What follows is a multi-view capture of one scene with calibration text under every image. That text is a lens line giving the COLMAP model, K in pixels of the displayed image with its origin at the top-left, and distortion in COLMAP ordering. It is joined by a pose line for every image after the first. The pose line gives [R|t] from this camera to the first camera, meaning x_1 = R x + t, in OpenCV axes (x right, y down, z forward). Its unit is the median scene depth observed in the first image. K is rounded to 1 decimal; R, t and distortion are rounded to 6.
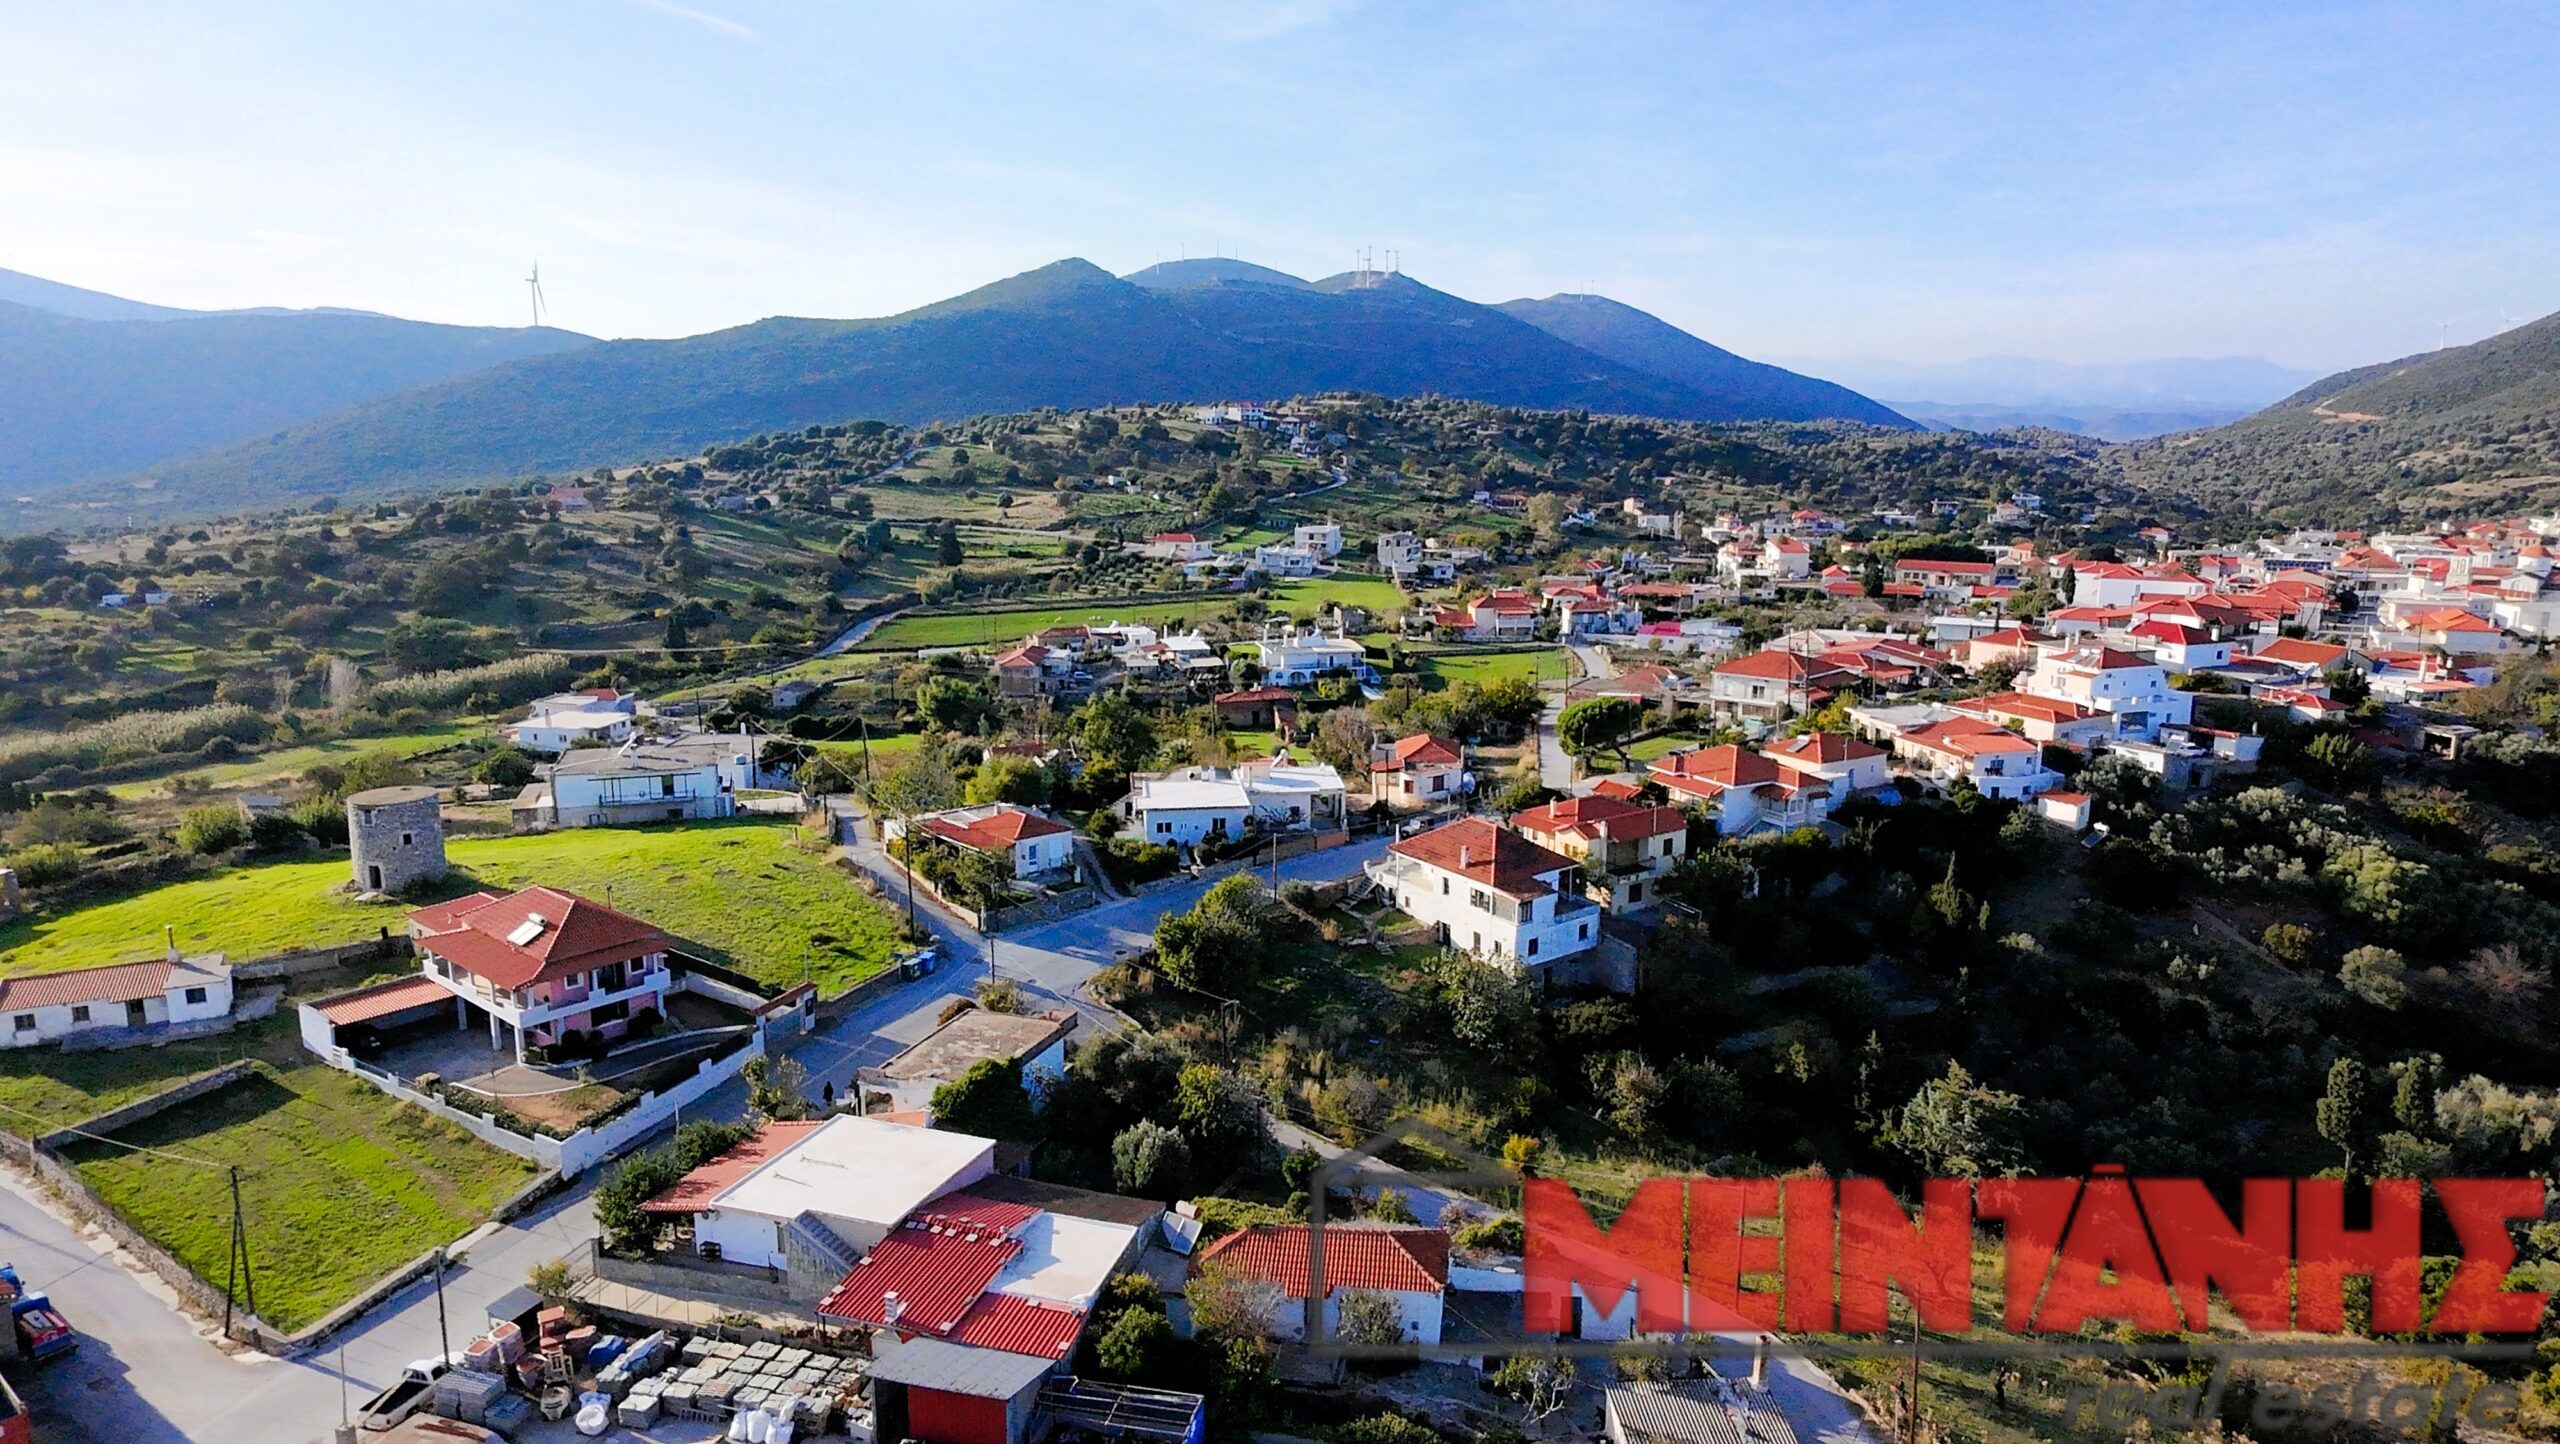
lens RADIAL K [[1636.1, 0, 1298.4], [0, 1636.1, 721.5], [0, 0, 1]] dist [0.005955, -0.004436]
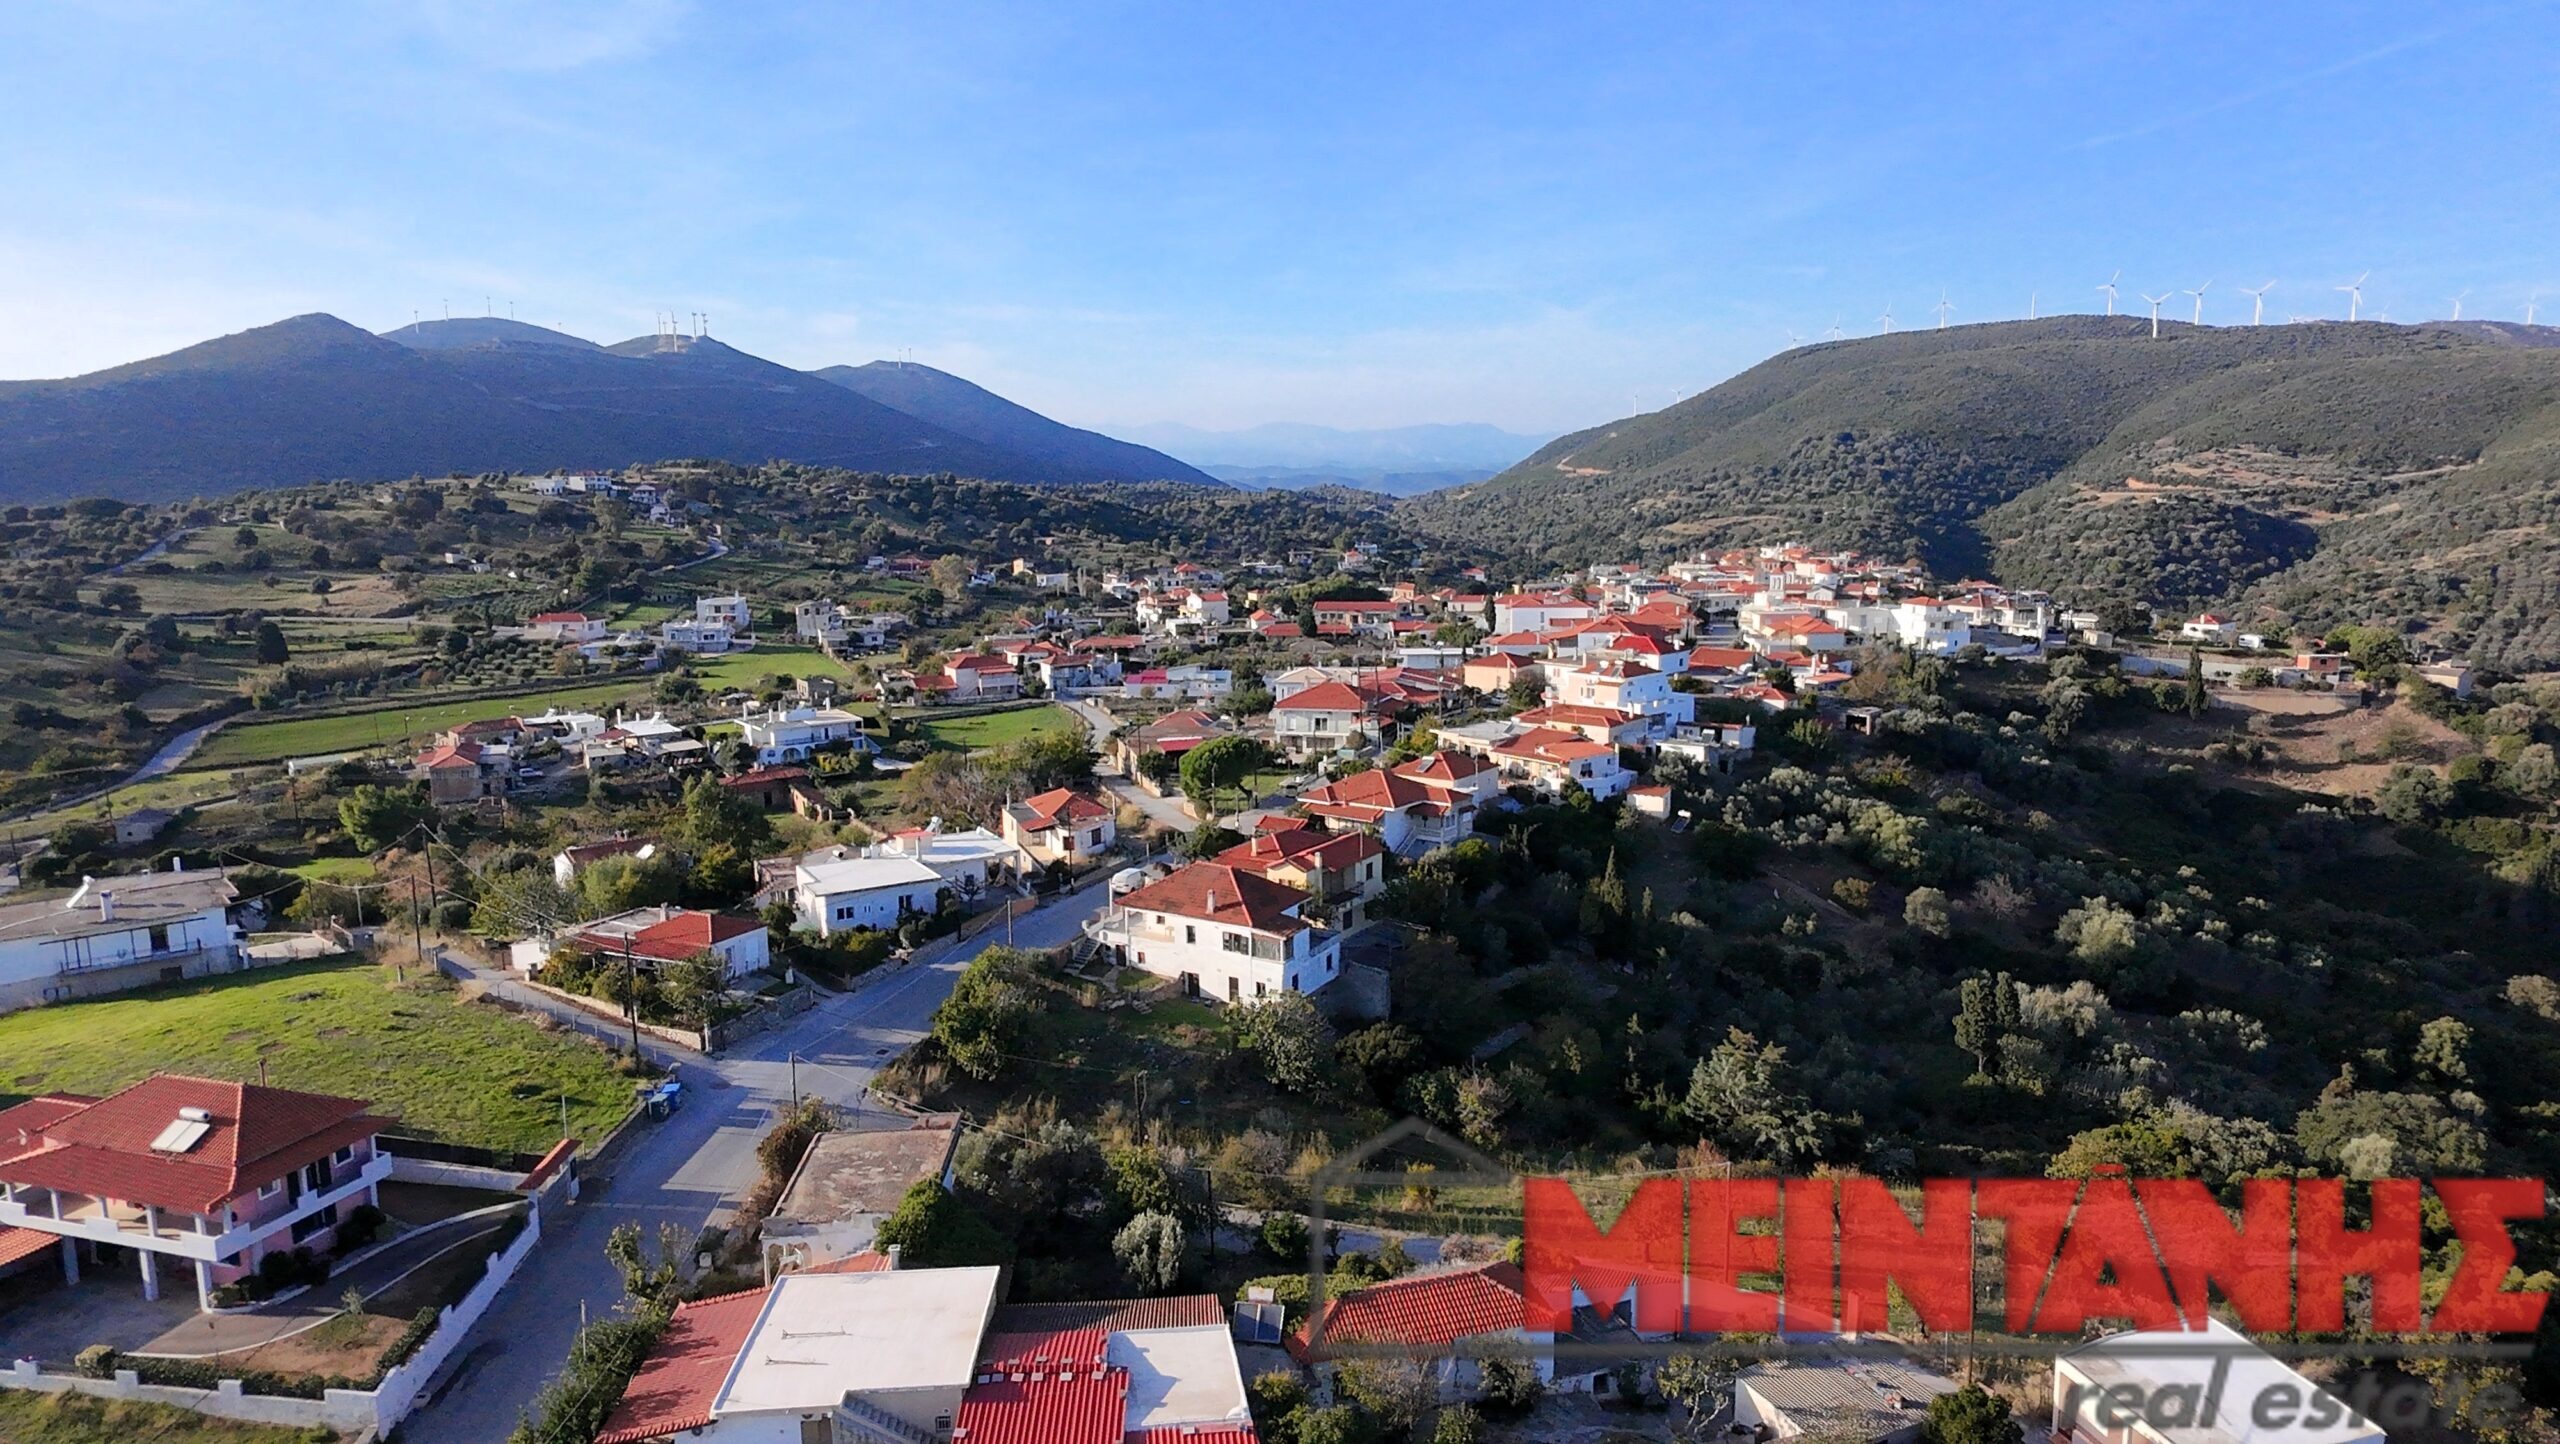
lens RADIAL K [[1636.1, 0, 1303.7], [0, 1636.1, 712.6], [0, 0, 1]] dist [0.005955, -0.004436]
pose [[0.917574, -0.072763, 0.390851, -0.189540], [0.090429, 0.995538, -0.026957, 0.002276], [-0.387145, 0.060079, 0.920059, 0.069723]]
